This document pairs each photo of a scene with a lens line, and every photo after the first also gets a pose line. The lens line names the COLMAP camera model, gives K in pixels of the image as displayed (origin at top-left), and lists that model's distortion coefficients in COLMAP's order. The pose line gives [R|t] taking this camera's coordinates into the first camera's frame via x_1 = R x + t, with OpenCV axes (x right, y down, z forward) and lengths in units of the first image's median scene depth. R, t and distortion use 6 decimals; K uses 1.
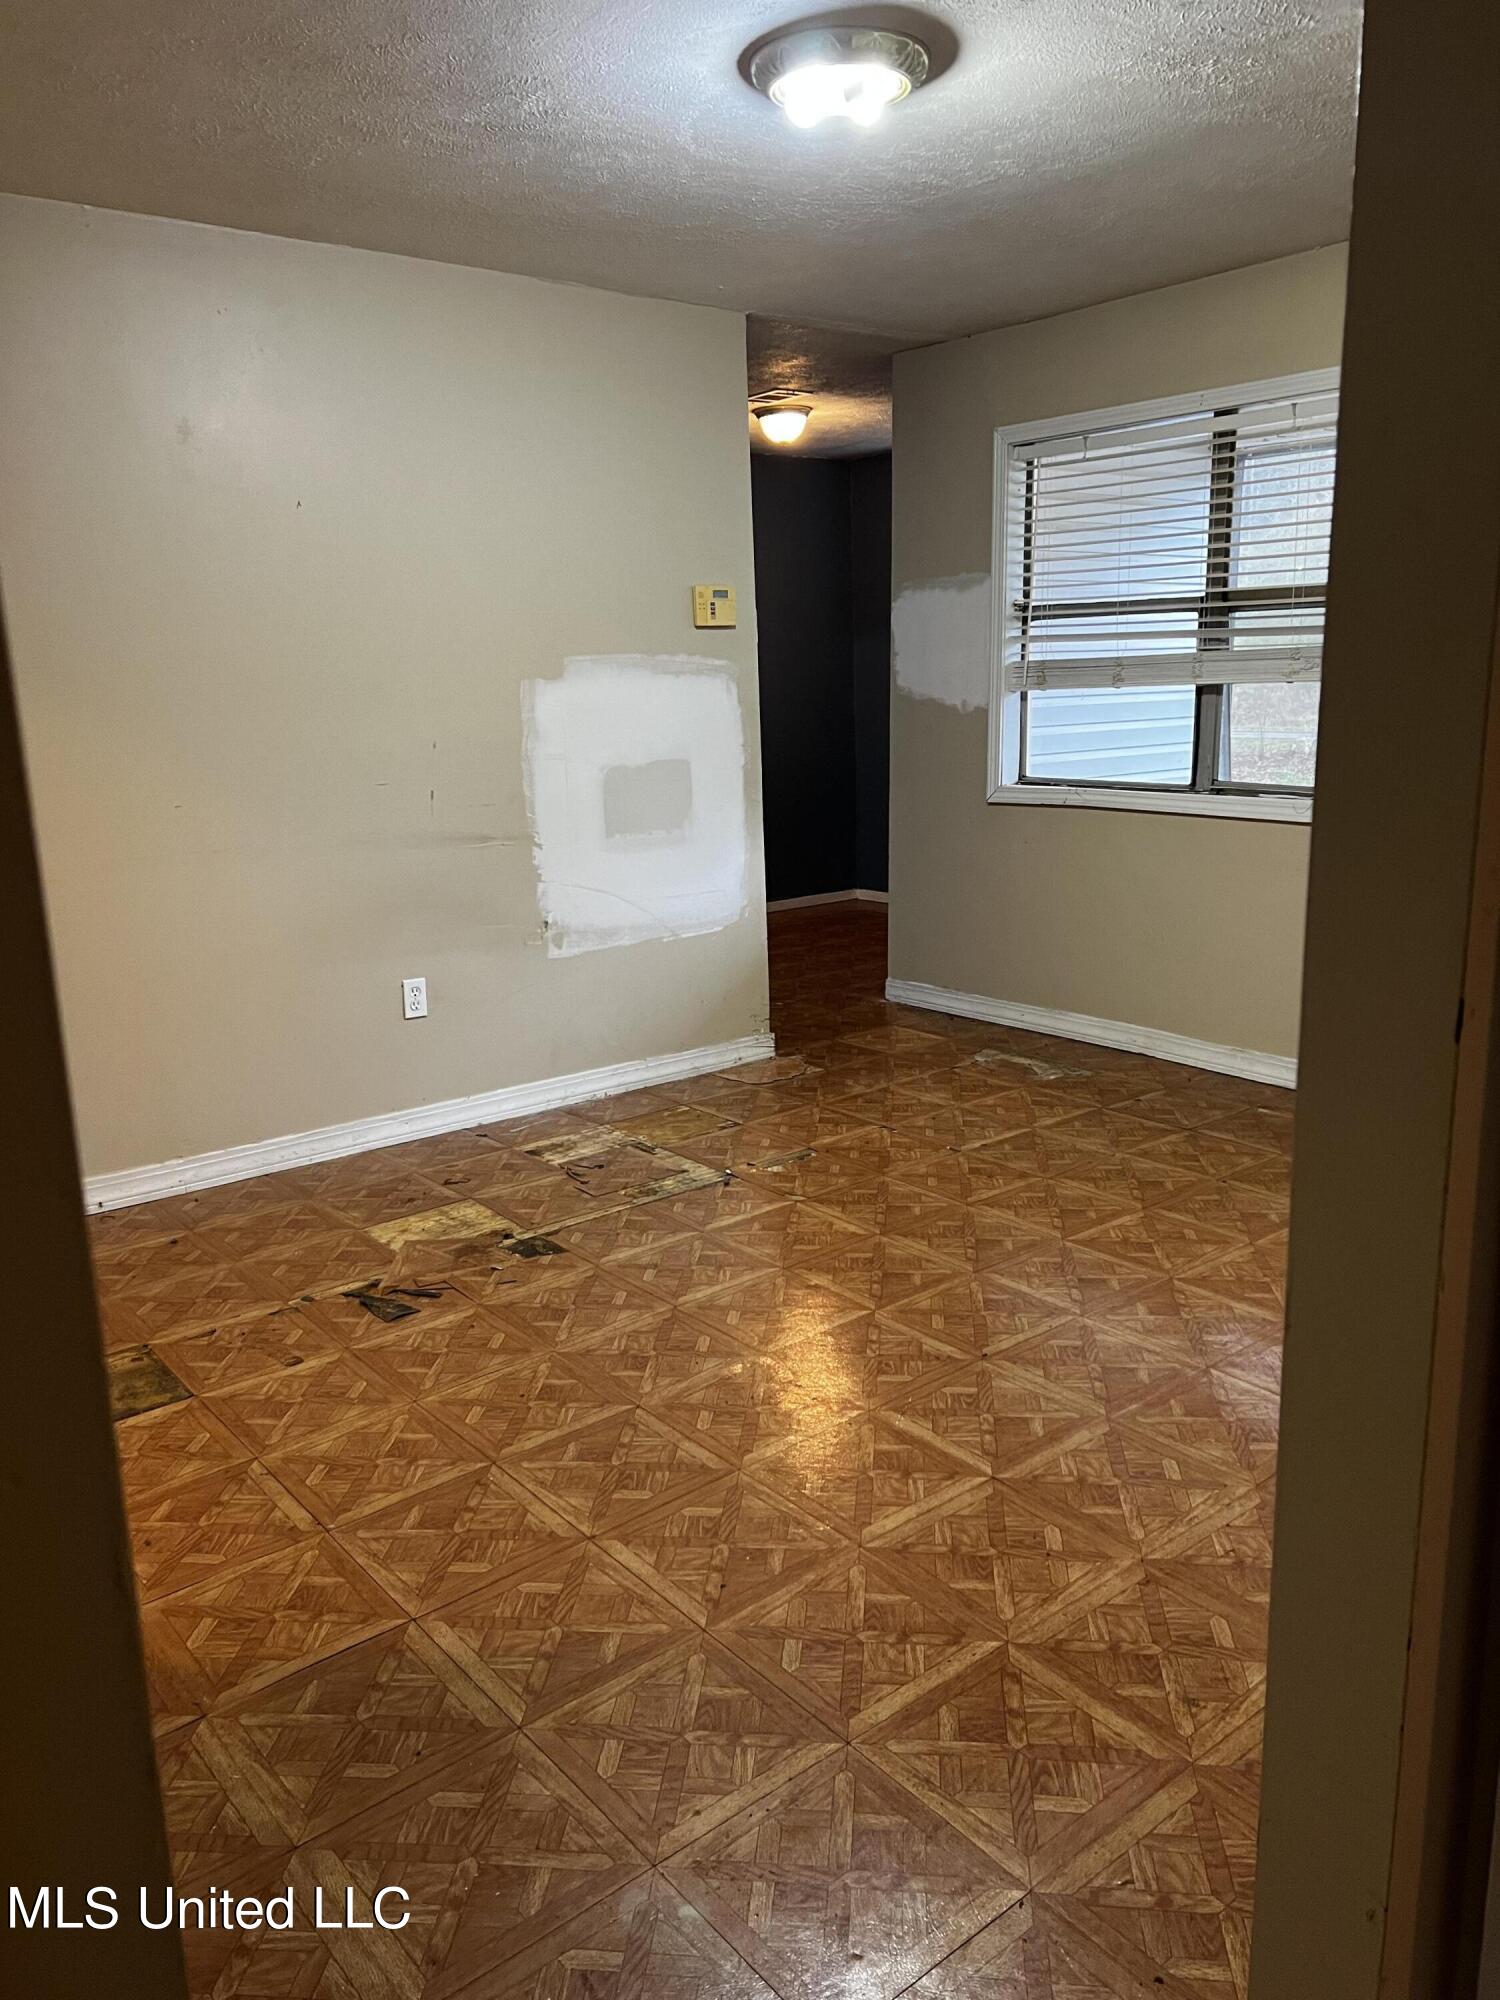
lens RADIAL K [[1488.2, 0, 754.4], [0, 1488.2, 1024.6], [0, 0, 1]] dist [0.091748, -0.158710]
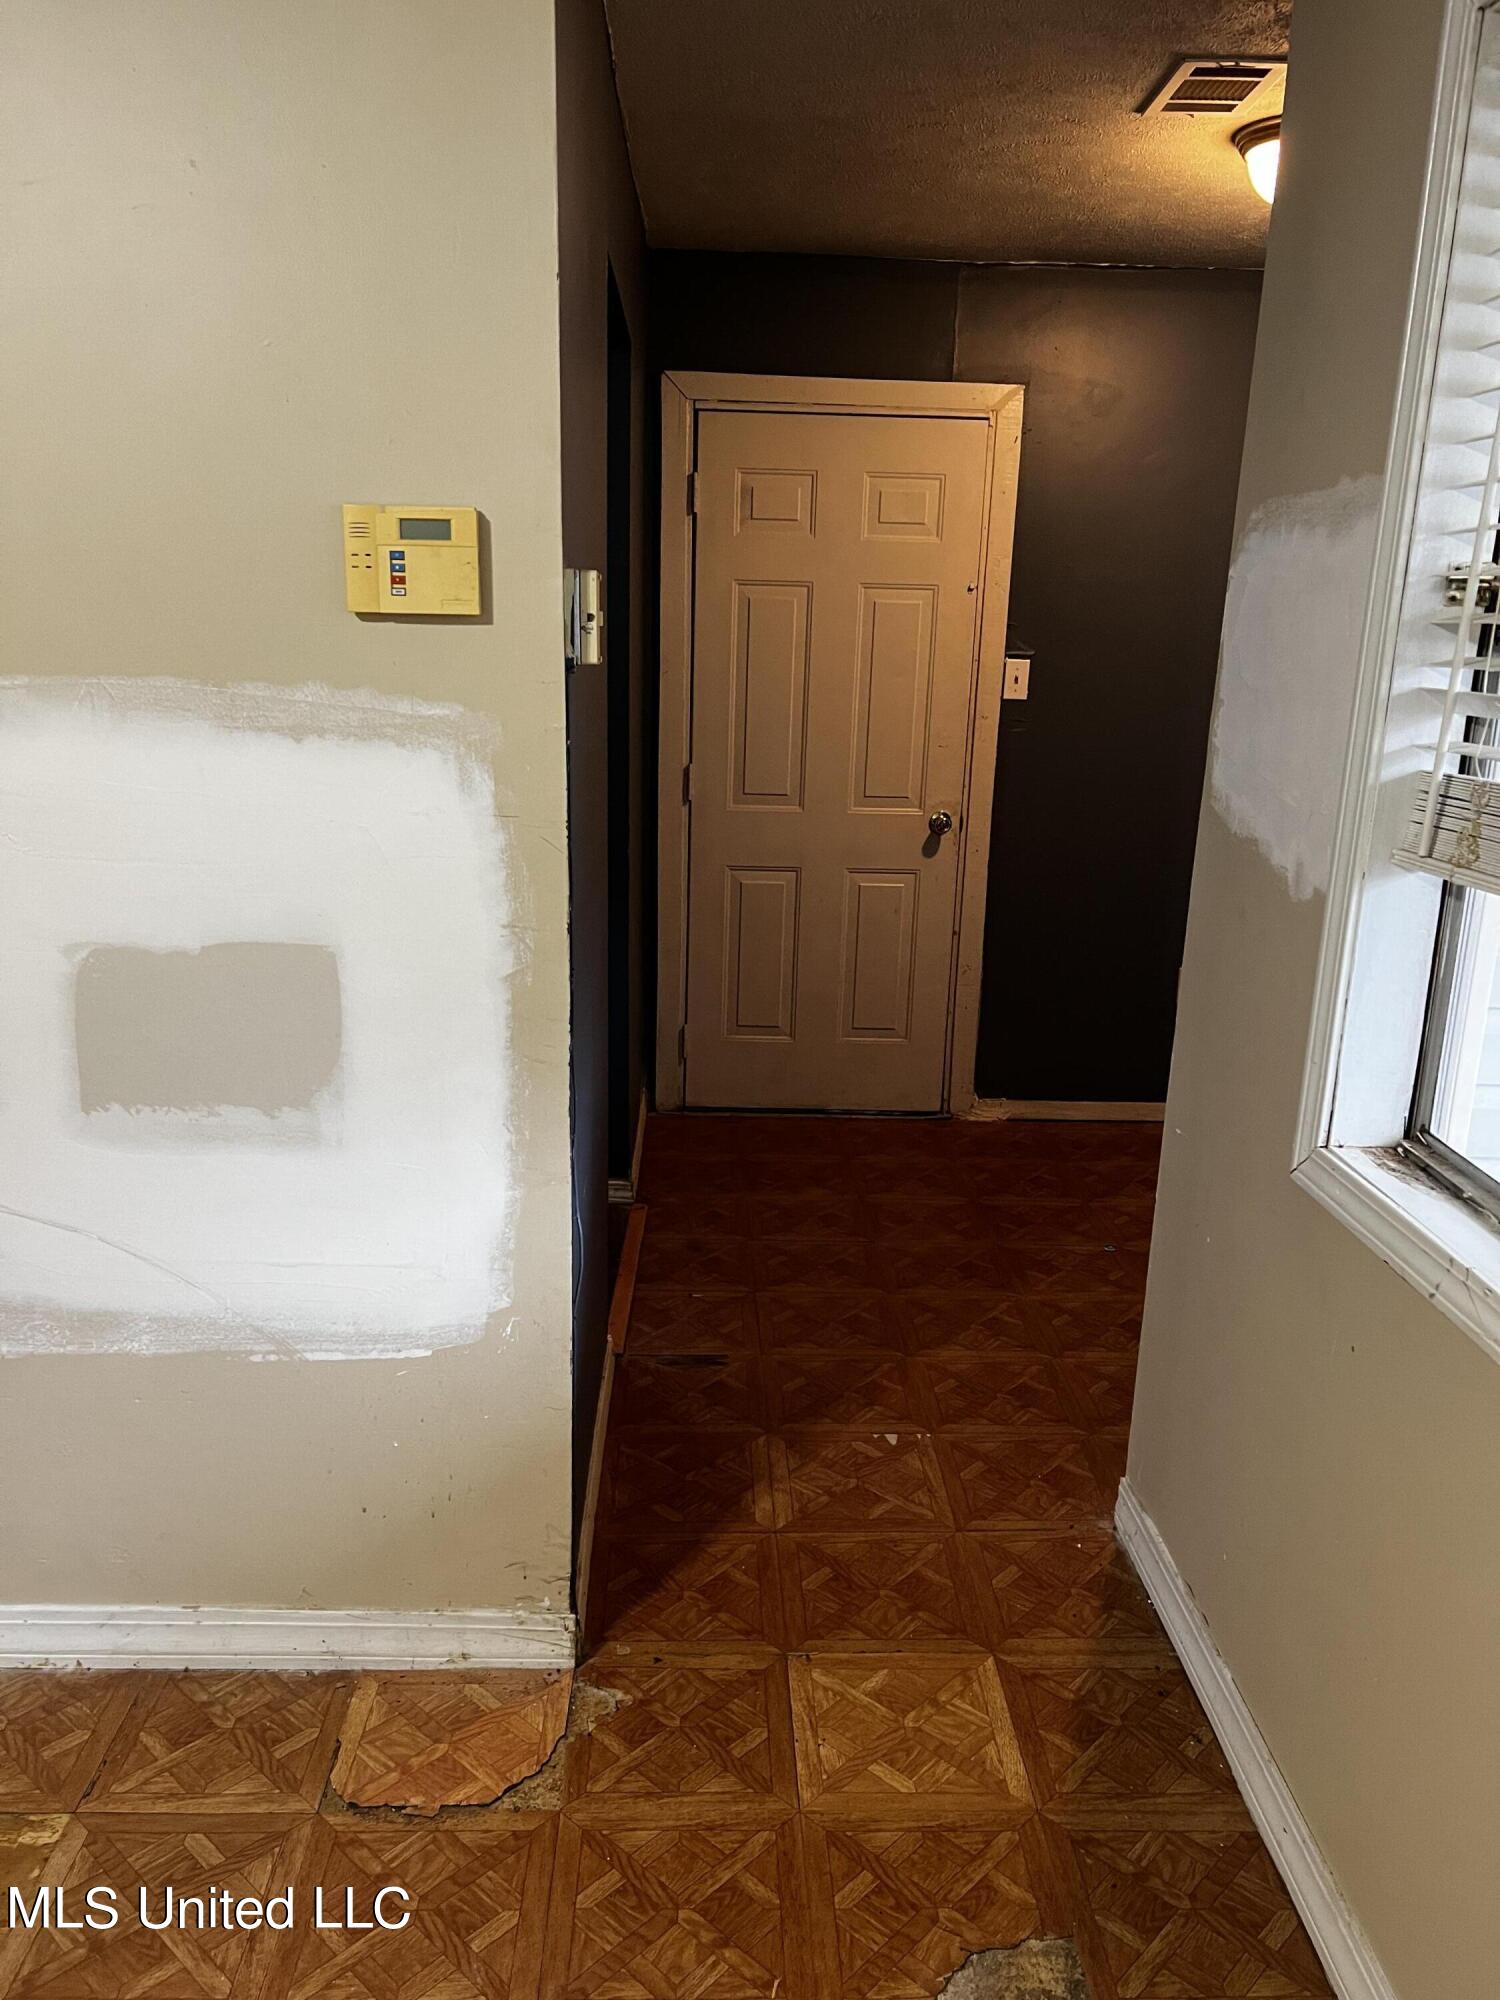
lens RADIAL K [[1483.8, 0, 748.7], [0, 1483.8, 1009.5], [0, 0, 1]] dist [0.073041, -0.076752]
pose [[0.794084, 0.197059, -0.574977, 0.276897], [-0.183574, 0.979564, 0.082192, -0.216685], [0.579423, 0.040284, 0.814031, 0.751287]]
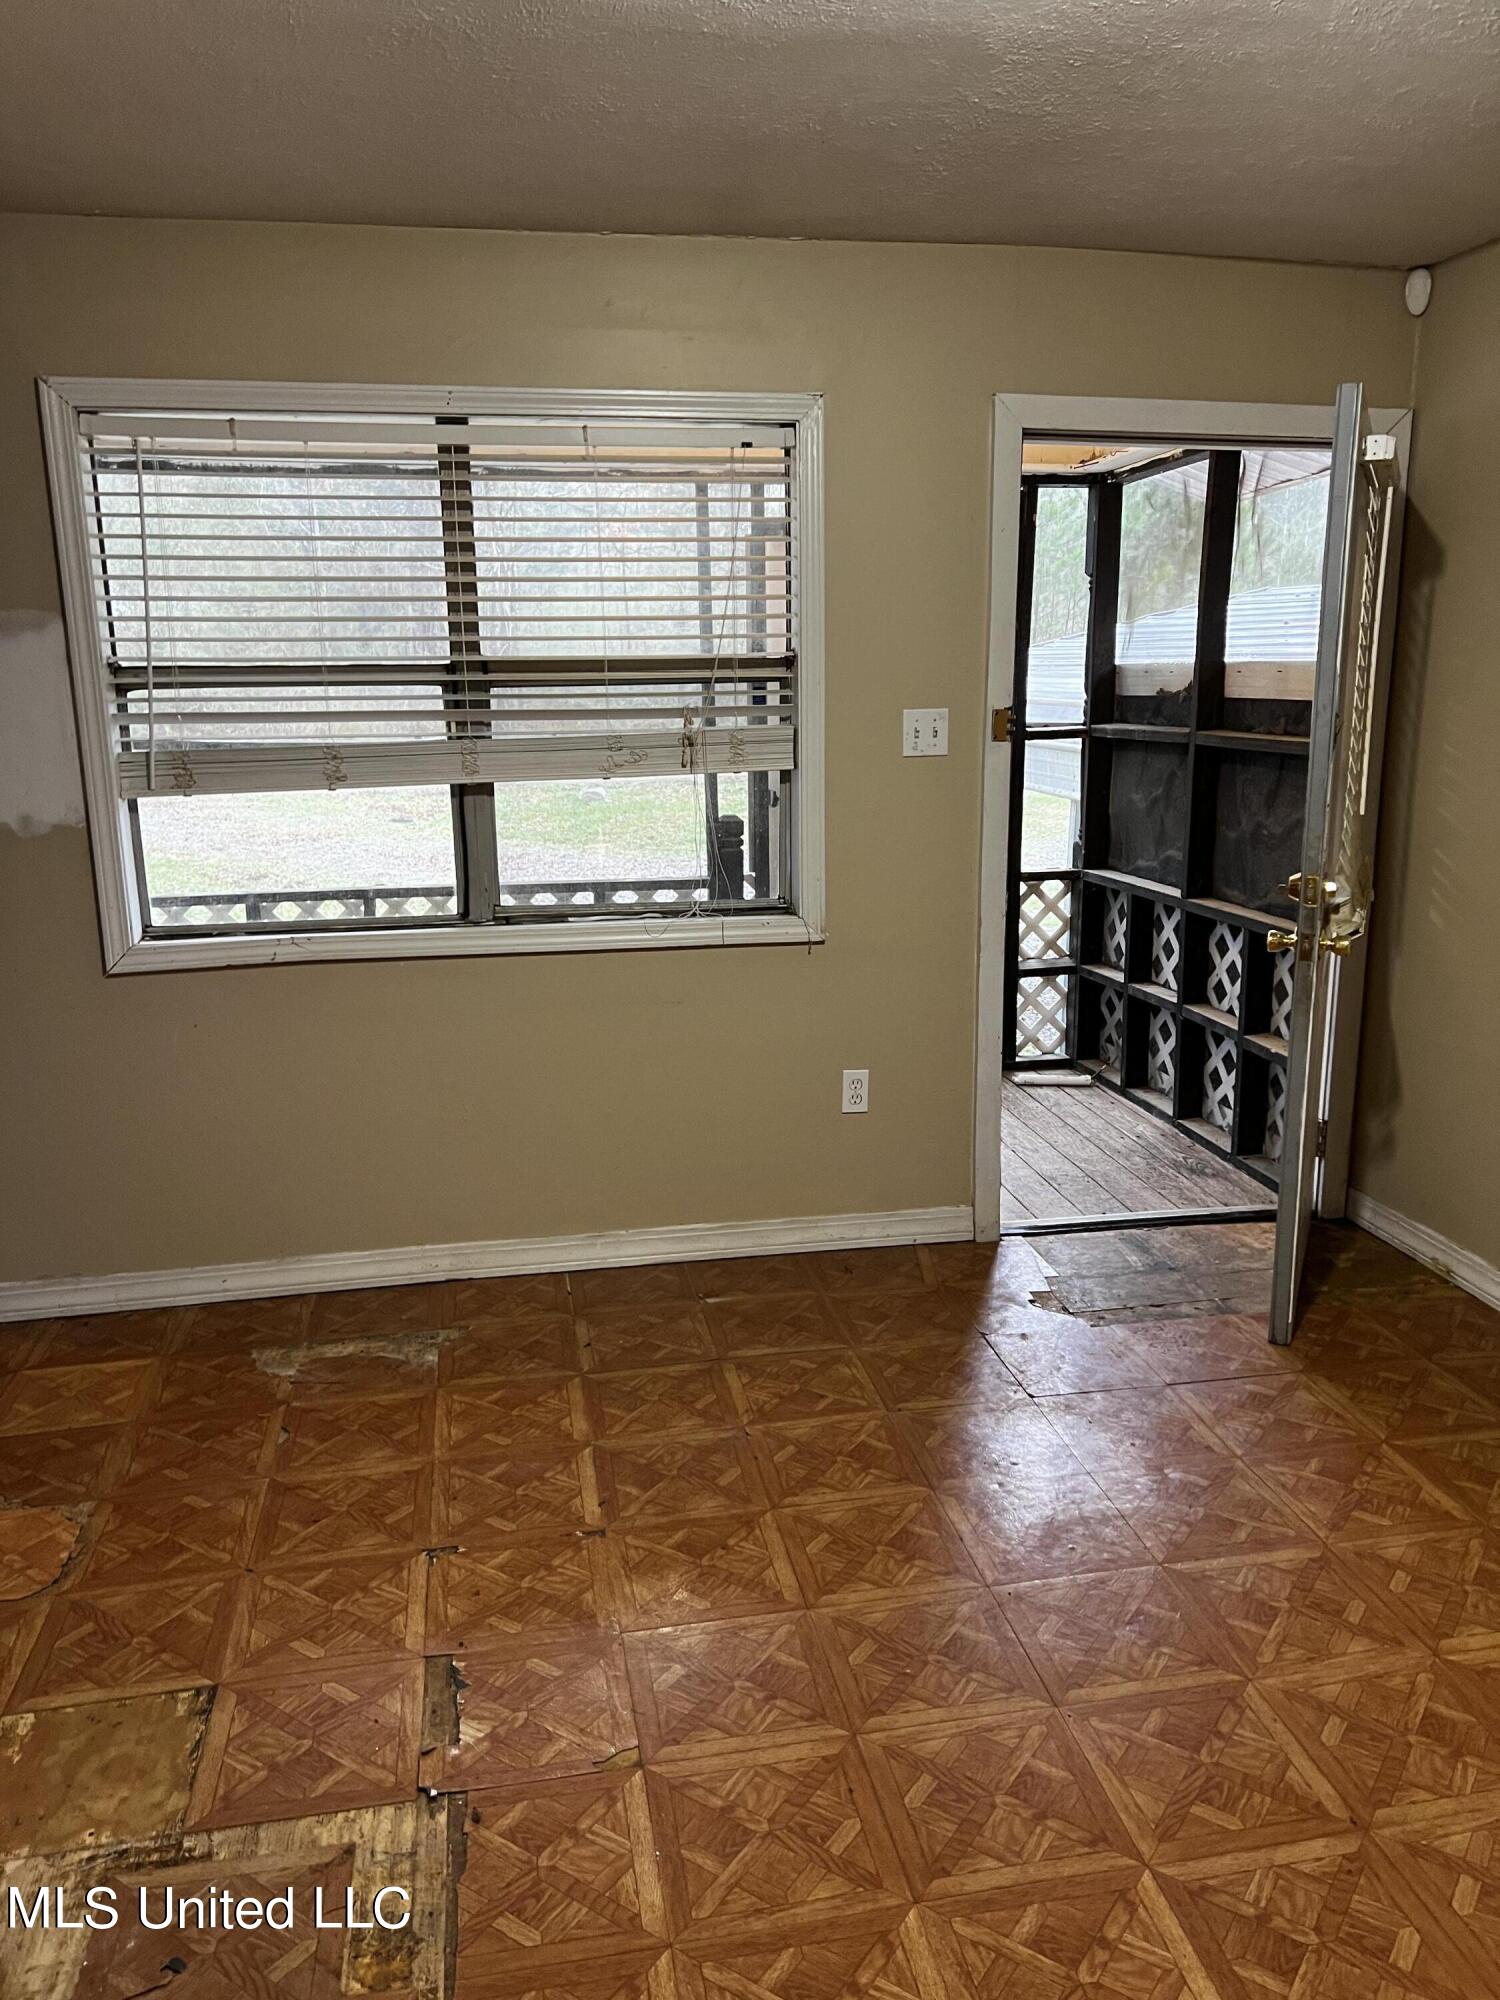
lens RADIAL K [[1488.2, 0, 754.4], [0, 1488.2, 1024.6], [0, 0, 1]] dist [0.091748, -0.158710]
pose [[0.480545, -0.184341, 0.857377, -0.293763], [0.212455, 0.973006, 0.090124, -0.145759], [-0.850846, 0.138845, 0.506737, 0.517359]]
